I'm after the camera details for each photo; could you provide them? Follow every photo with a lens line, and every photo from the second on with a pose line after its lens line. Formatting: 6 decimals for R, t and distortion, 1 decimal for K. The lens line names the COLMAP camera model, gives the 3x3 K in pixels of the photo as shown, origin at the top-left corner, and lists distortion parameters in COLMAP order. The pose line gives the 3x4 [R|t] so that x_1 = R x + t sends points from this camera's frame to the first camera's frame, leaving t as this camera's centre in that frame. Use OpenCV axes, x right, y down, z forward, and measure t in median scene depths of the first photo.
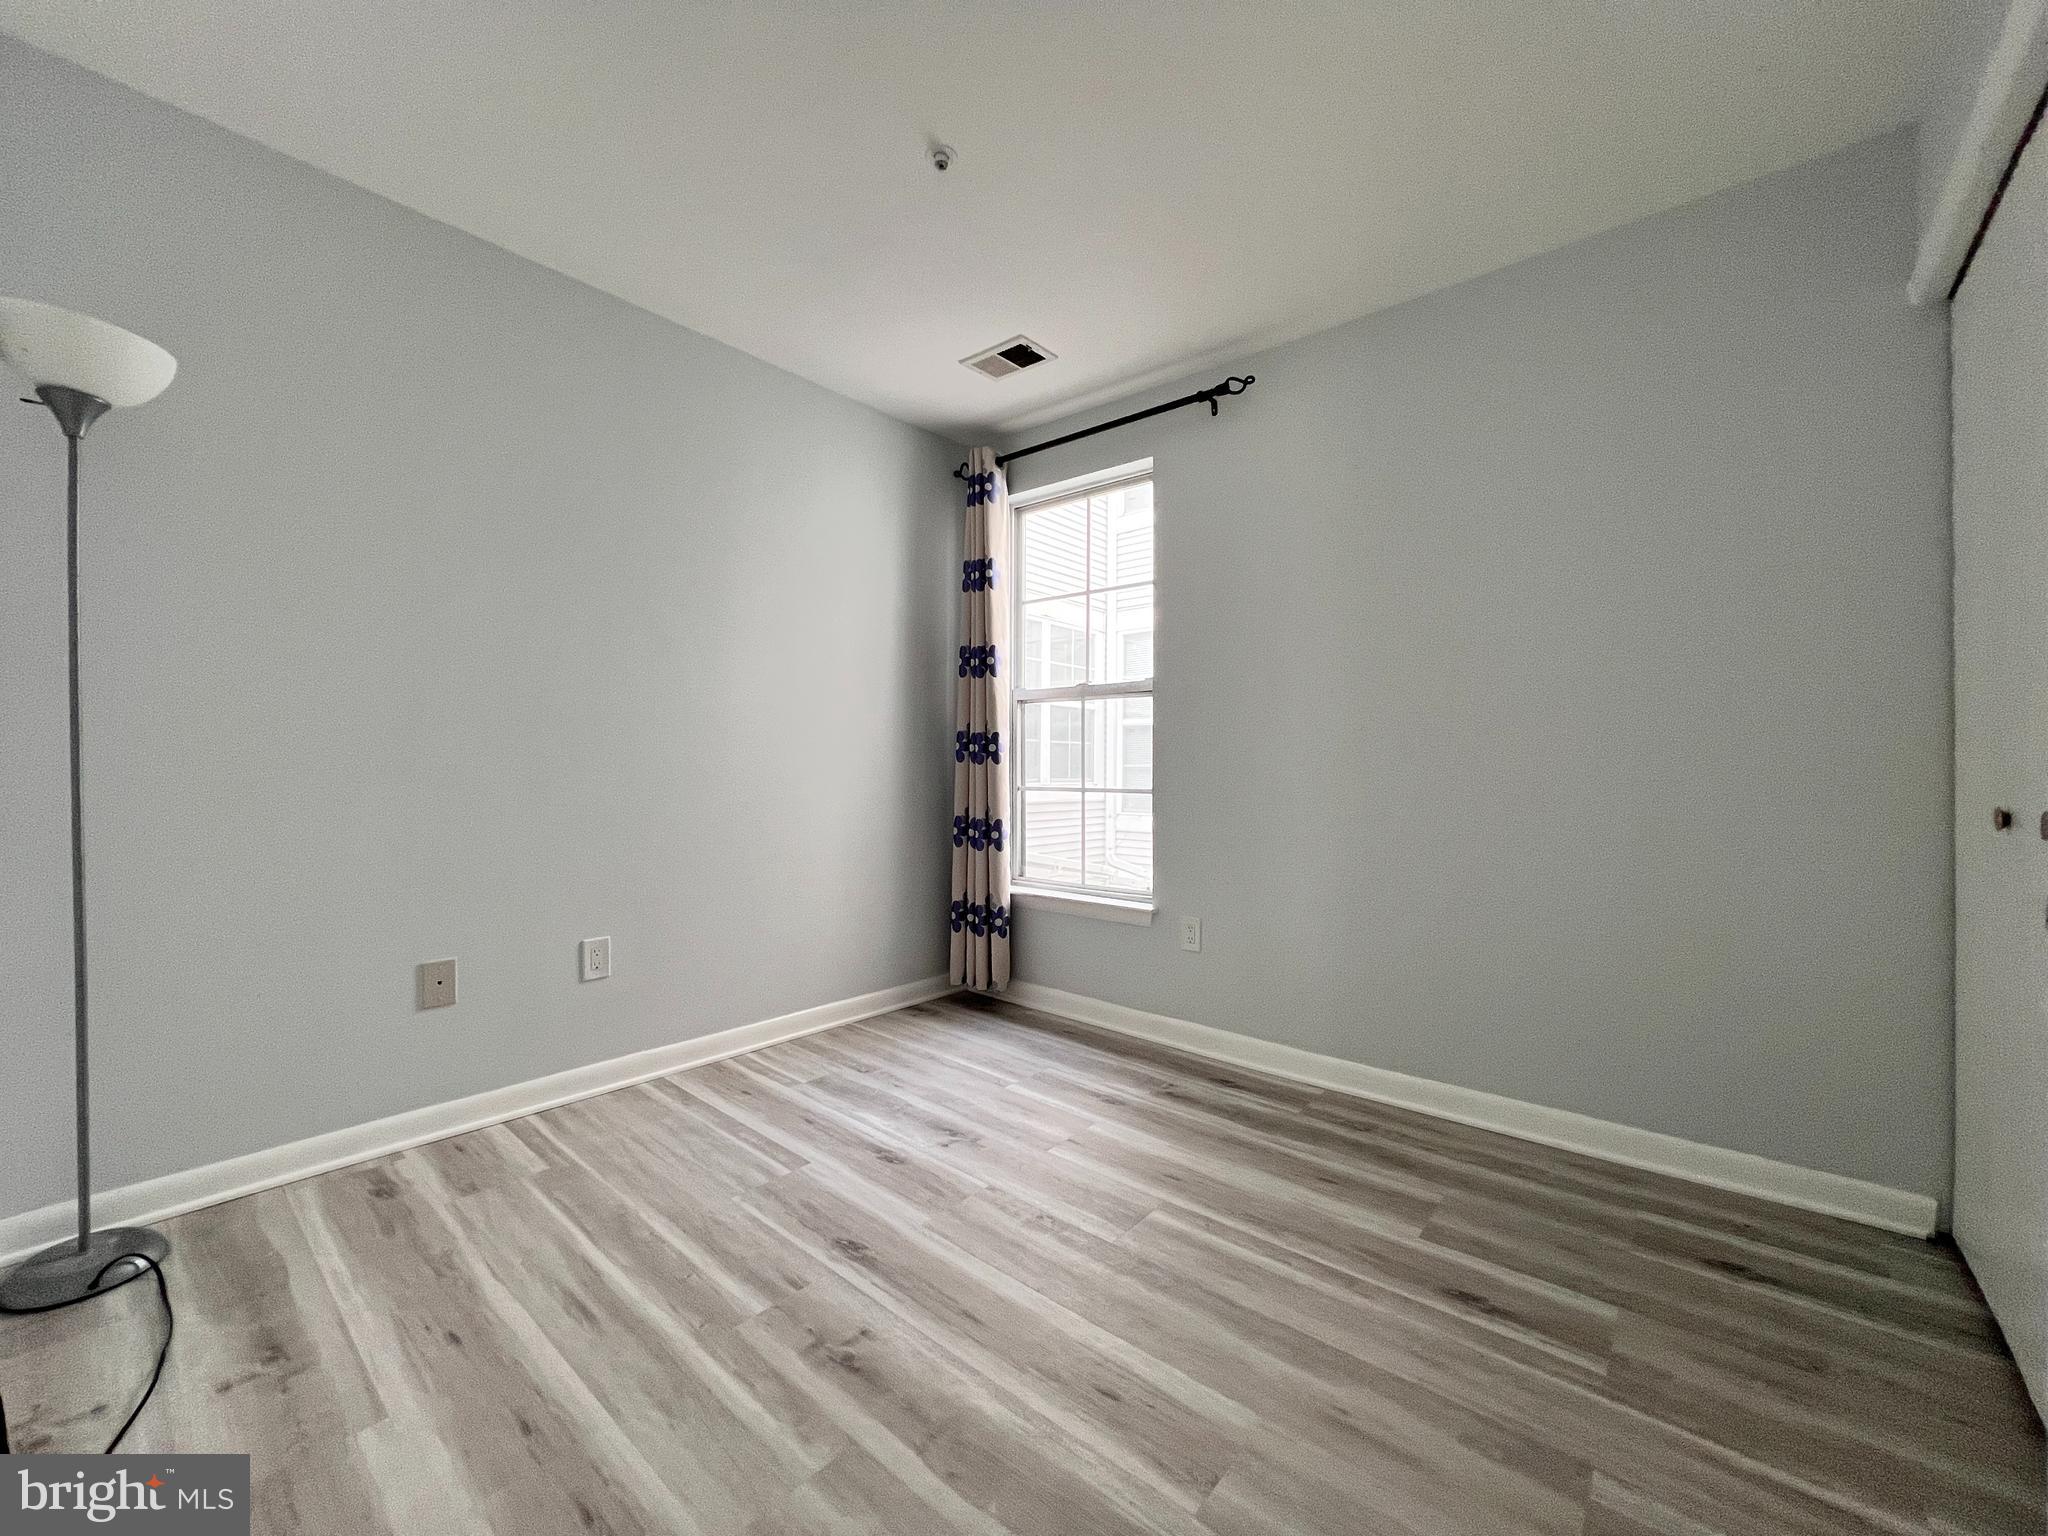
lens RADIAL K [[814.5, 0, 1029.3], [0, 814.5, 767.0], [0, 0, 1]] dist [0.000876, -0.000016]
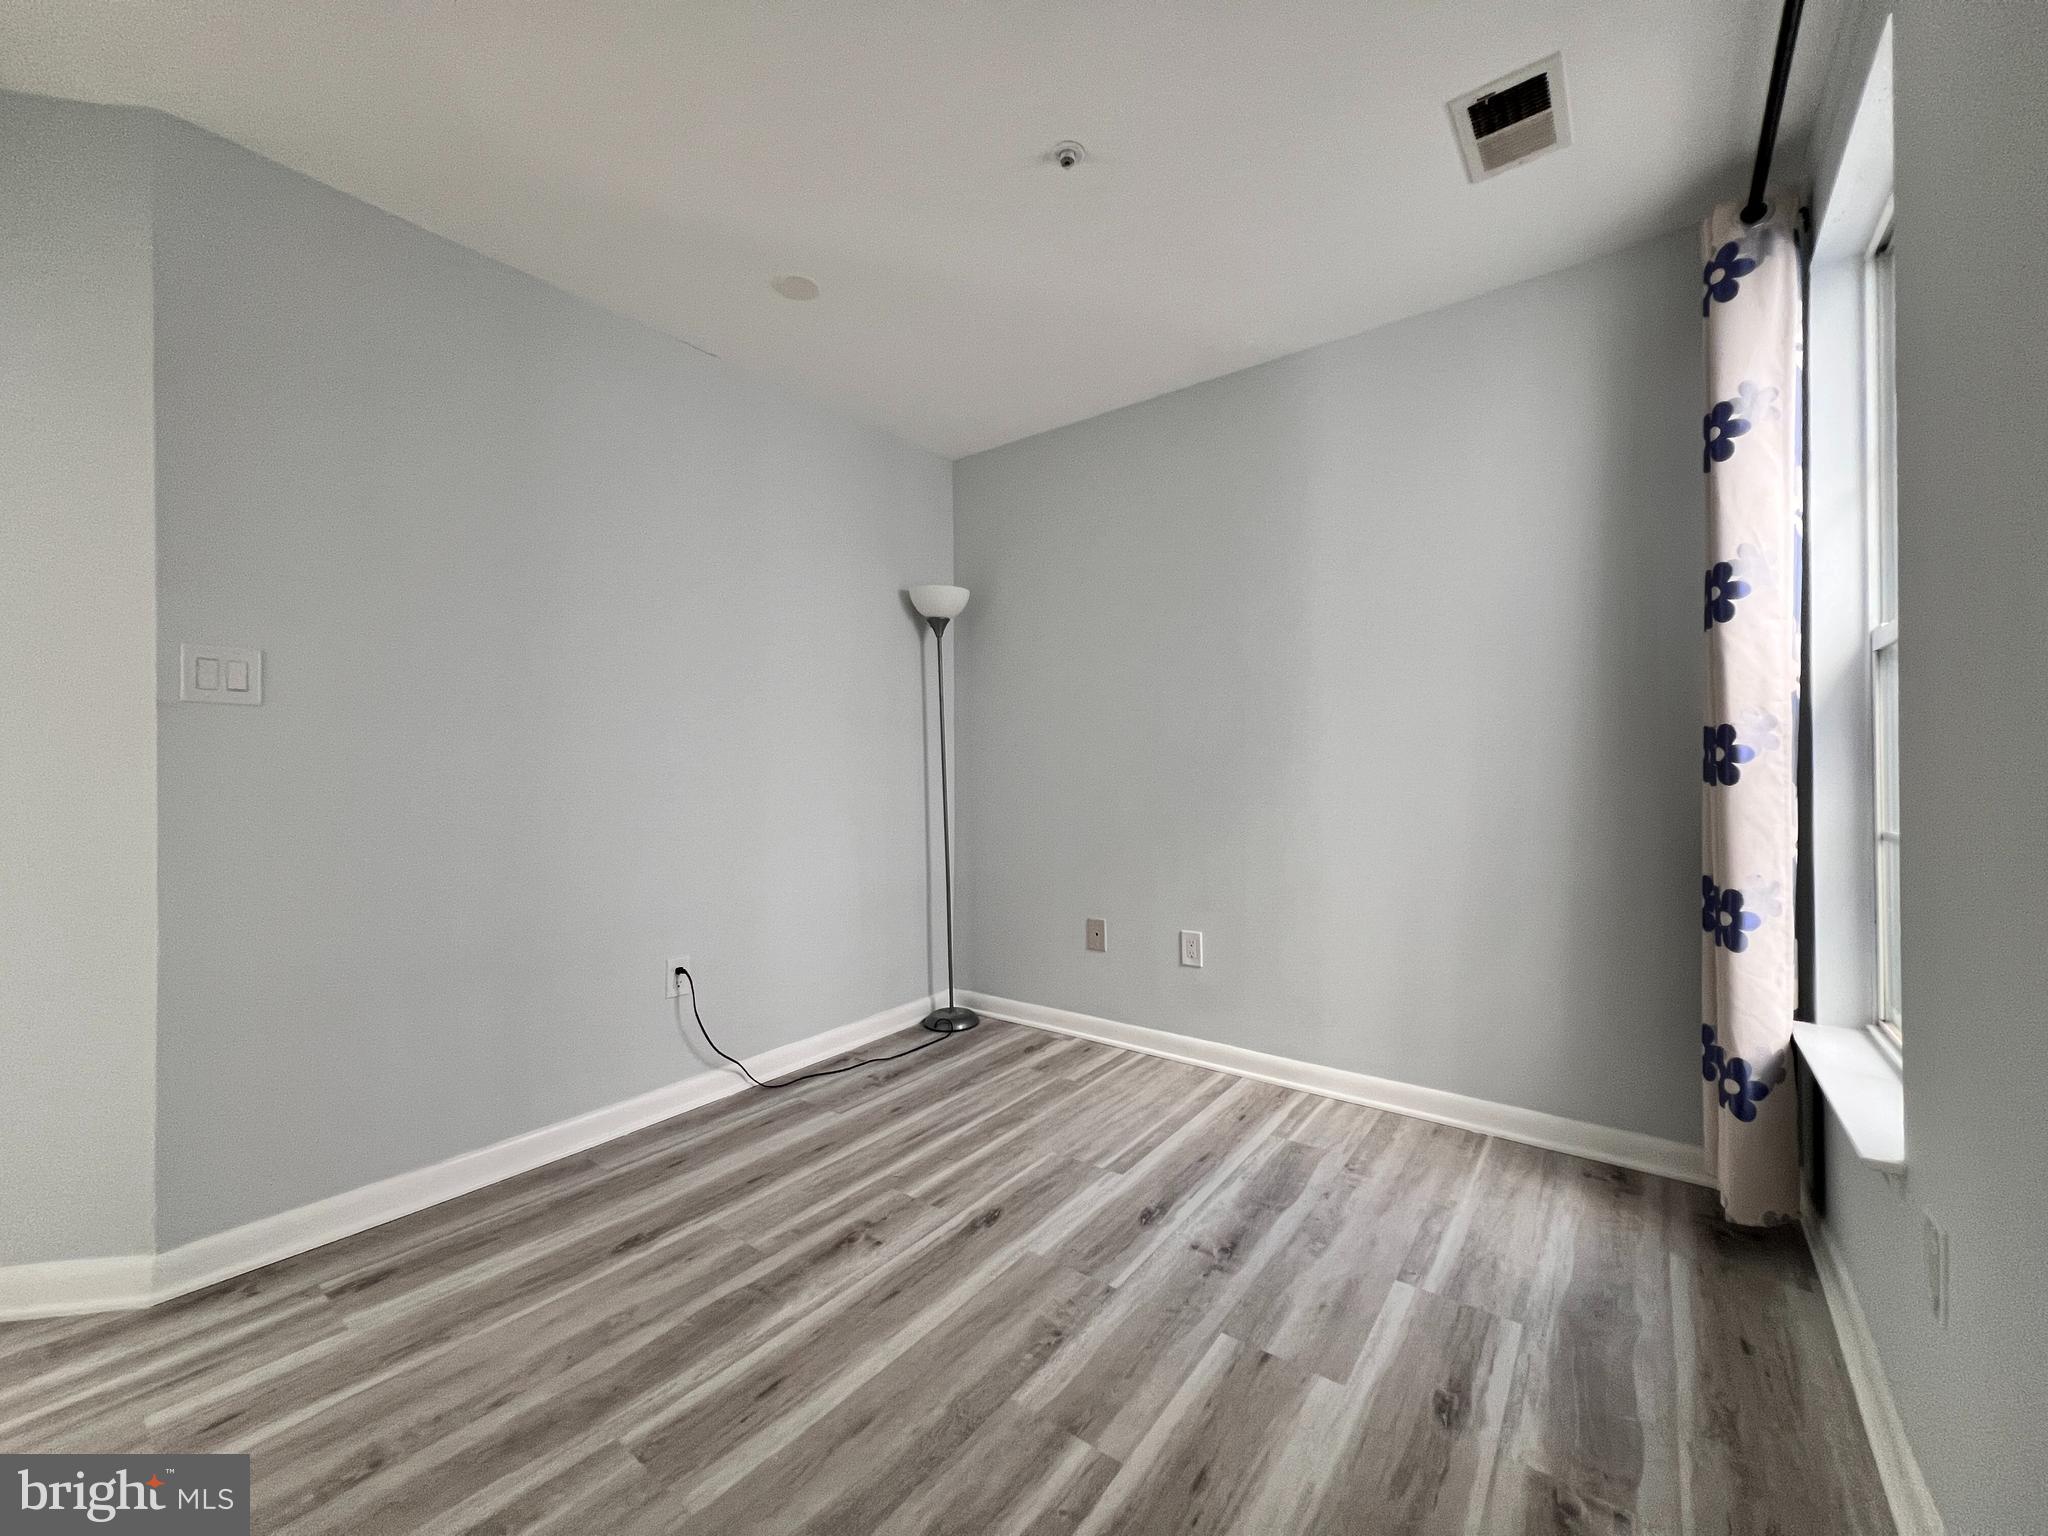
lens RADIAL K [[814.5, 0, 1017.7], [0, 814.5, 764.1], [0, 0, 1]] dist [0.000876, -0.000016]
pose [[0.048112, -0.018369, -0.998673, 0.880474], [0.004311, 0.999825, -0.018182, -0.017937], [0.998833, -0.003430, 0.048183, 0.944547]]
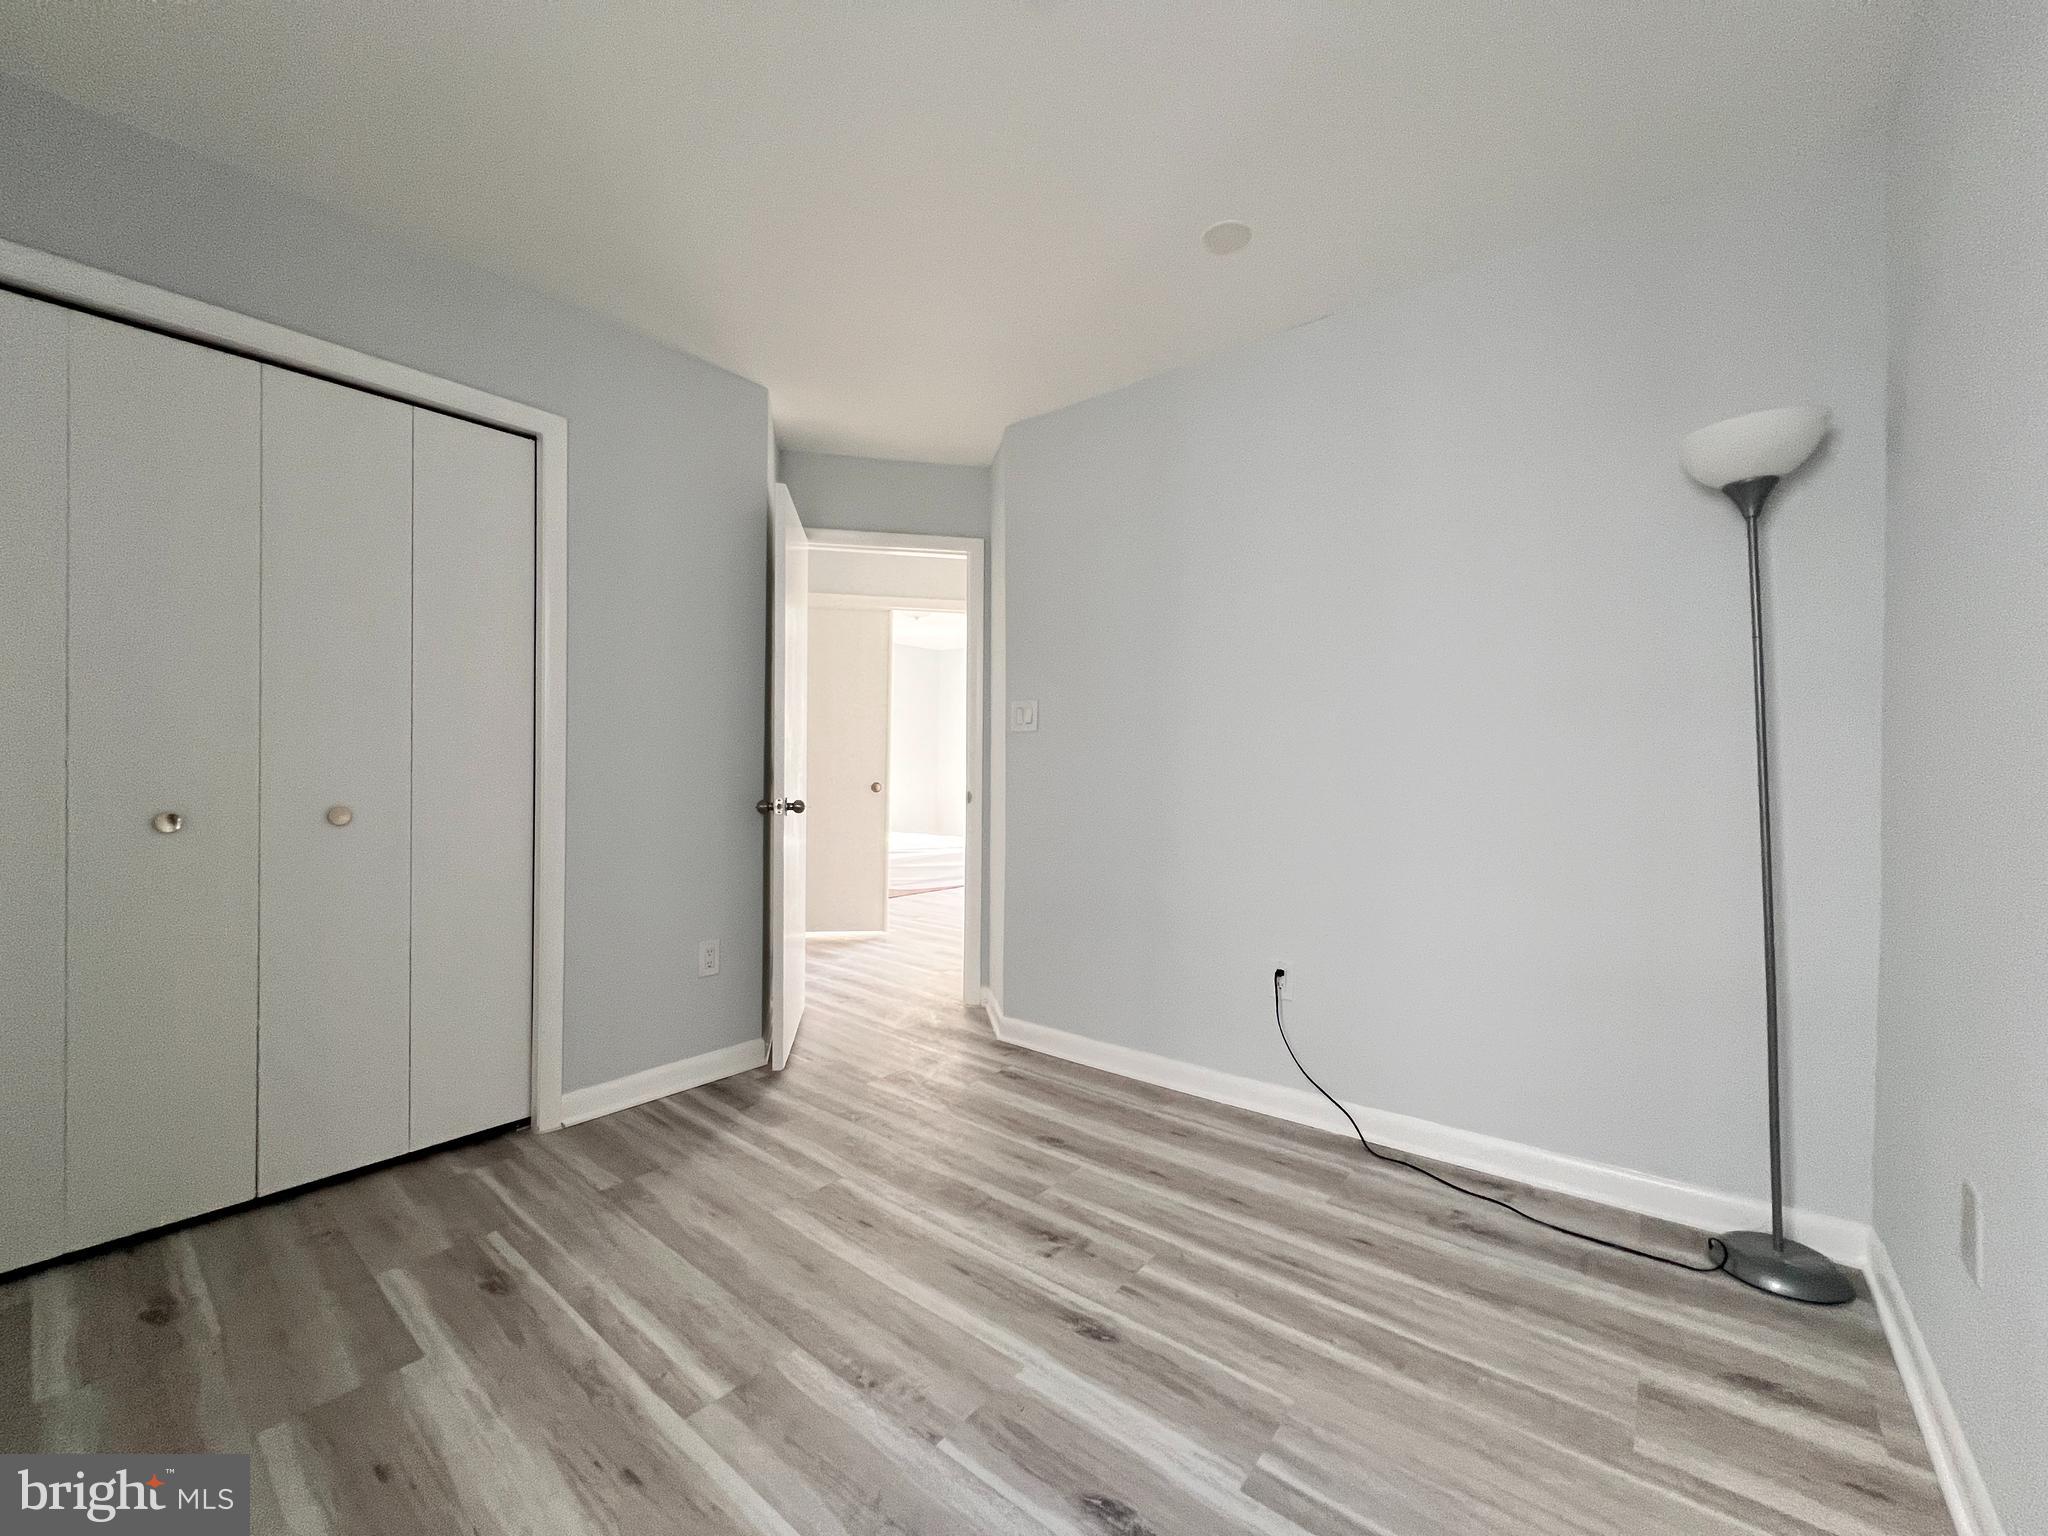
lens RADIAL K [[814.5, 0, 1029.8], [0, 814.5, 766.1], [0, 0, 1]] dist [0.000876, -0.000016]
pose [[-0.999676, -0.013689, -0.021472, -0.113041], [-0.013619, 0.999902, -0.003372, -0.032071], [0.021516, -0.003078, -0.999764, 1.820260]]
